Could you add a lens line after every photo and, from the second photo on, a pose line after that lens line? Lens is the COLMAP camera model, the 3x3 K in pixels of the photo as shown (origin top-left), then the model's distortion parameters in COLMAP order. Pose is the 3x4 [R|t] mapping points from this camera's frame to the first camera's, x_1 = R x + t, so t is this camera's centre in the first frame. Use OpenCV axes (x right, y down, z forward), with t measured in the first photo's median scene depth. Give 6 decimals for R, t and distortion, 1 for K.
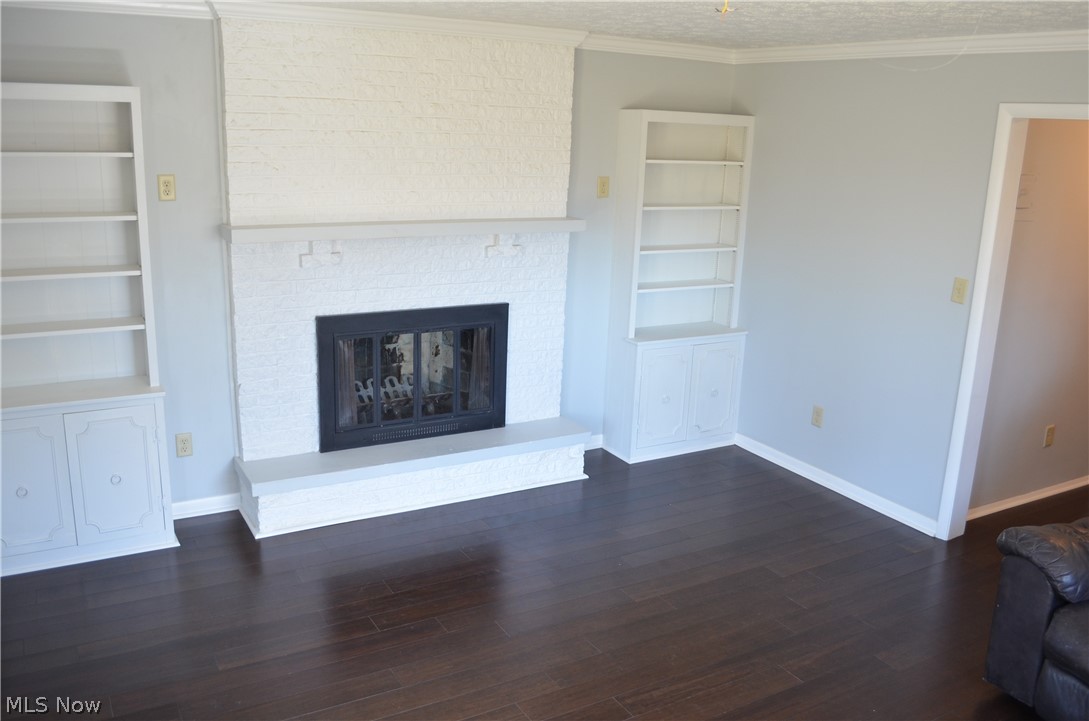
lens RADIAL K [[911.7, 0, 544.5], [0, 911.7, 360.5], [0, 0, 1]] dist [-0.066659, 0.001857]
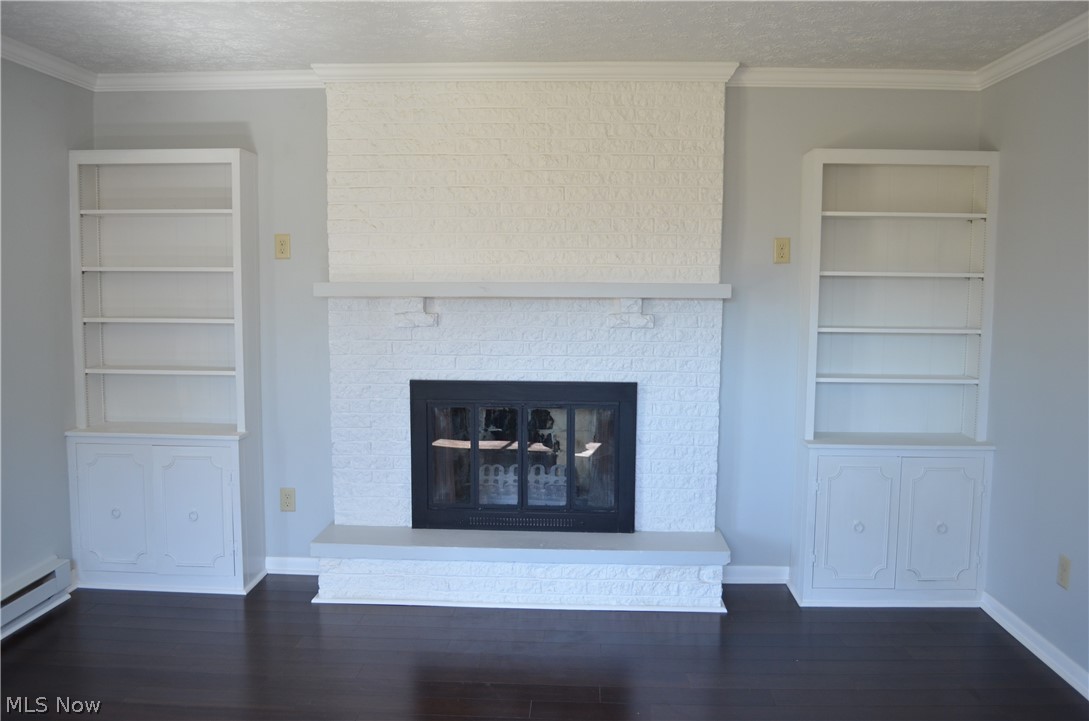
lens RADIAL K [[911.7, 0, 544.5], [0, 911.7, 360.5], [0, 0, 1]] dist [-0.066659, 0.001857]
pose [[0.843233, 0.018788, -0.537220, 0.348385], [-0.111086, 0.983907, -0.139953, 0.045570], [0.525945, 0.177690, 0.831750, 0.254161]]
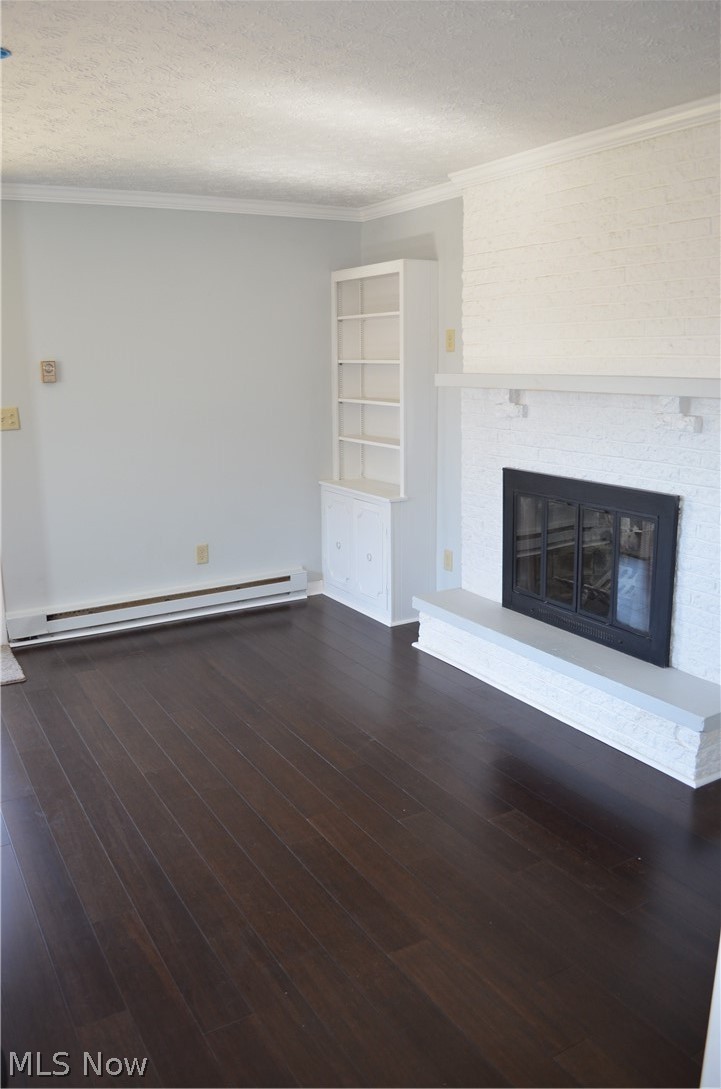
lens RADIAL K [[862.8, 0, 359.5], [0, 862.8, 529.3], [0, 0, 1]] dist [-0.061823, 0.002088]
pose [[0.006429, 0.165384, -0.986208, 0.637696], [-0.234273, 0.959031, 0.159299, -0.088540], [0.972150, 0.230018, 0.044911, 0.749663]]
